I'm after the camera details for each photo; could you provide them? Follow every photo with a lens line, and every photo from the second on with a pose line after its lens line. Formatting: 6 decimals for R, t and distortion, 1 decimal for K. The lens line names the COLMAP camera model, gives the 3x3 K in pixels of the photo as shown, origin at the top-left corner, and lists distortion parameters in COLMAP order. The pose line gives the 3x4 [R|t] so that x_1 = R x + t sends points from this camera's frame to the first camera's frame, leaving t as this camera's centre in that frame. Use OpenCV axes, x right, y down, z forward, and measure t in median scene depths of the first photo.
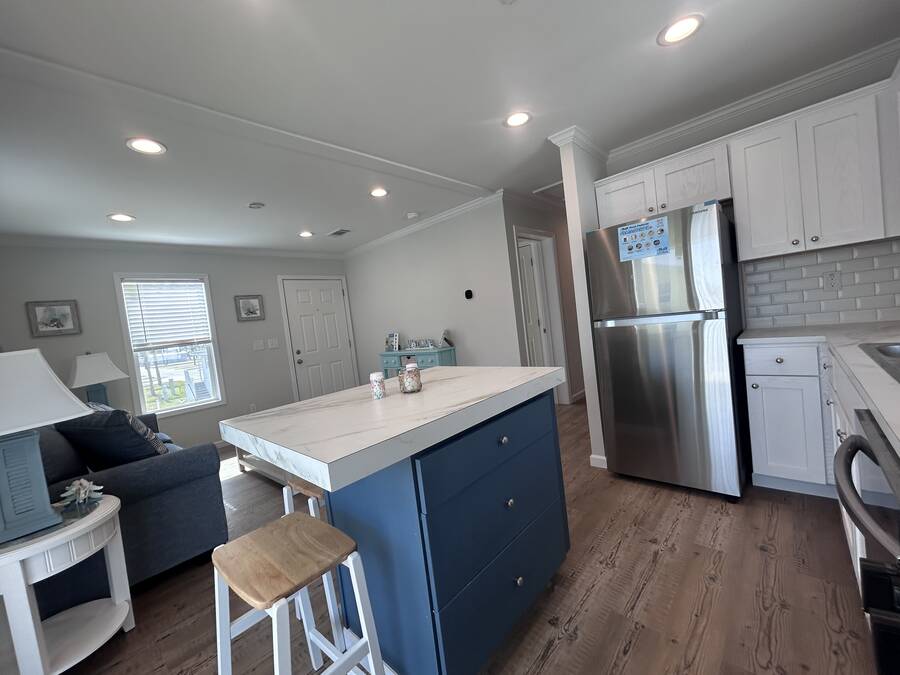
lens RADIAL K [[362.9, 0, 452.6], [0, 362.9, 340.2], [0, 0, 1]] dist [-0.004583, 0.000196]
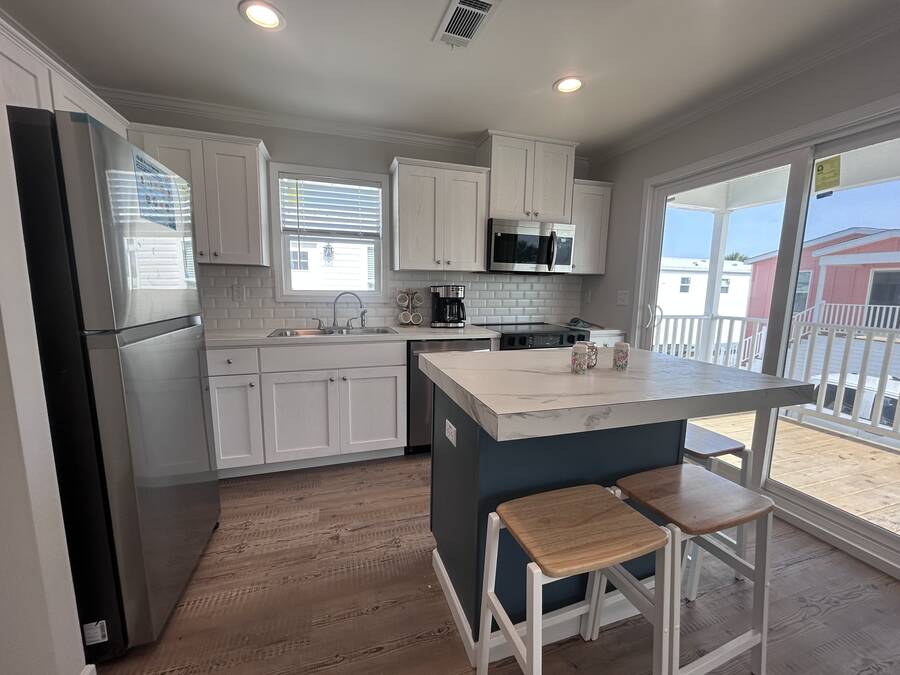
lens RADIAL K [[362.9, 0, 452.1], [0, 362.9, 339.3], [0, 0, 1]] dist [-0.004583, 0.000196]
pose [[-0.870440, 0.036134, 0.490947, -0.096974], [0.114645, 0.984760, 0.130784, -0.031048], [-0.478739, 0.170124, -0.861317, 0.675541]]
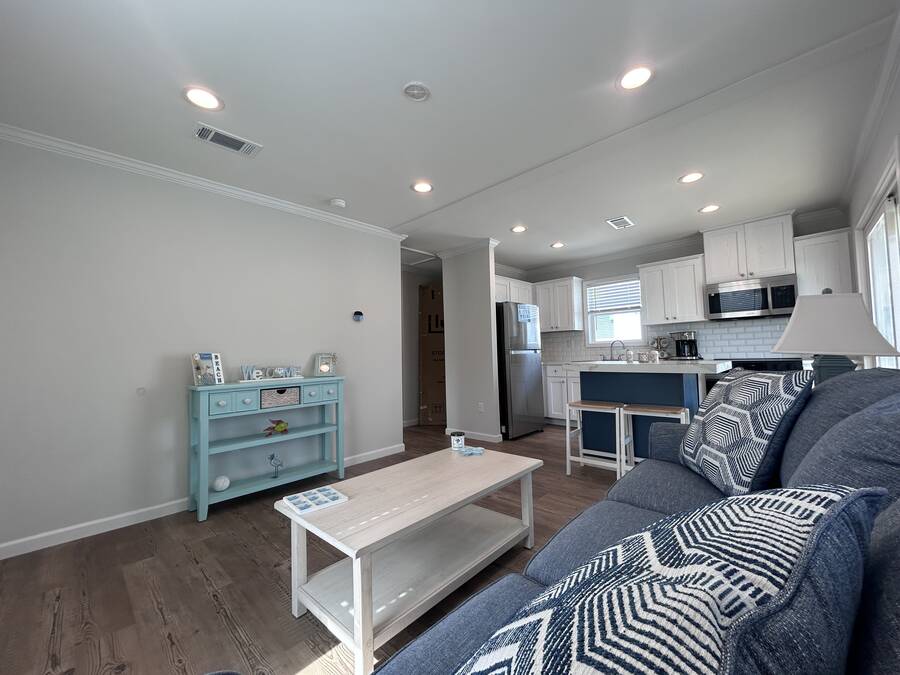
lens RADIAL K [[362.9, 0, 450.6], [0, 362.9, 334.1], [0, 0, 1]] dist [-0.004583, 0.000196]
pose [[0.011192, 0.172489, 0.984948, -0.791859], [0.083101, 0.981442, -0.172819, 0.087734], [-0.996478, 0.083785, -0.003350, 0.738838]]
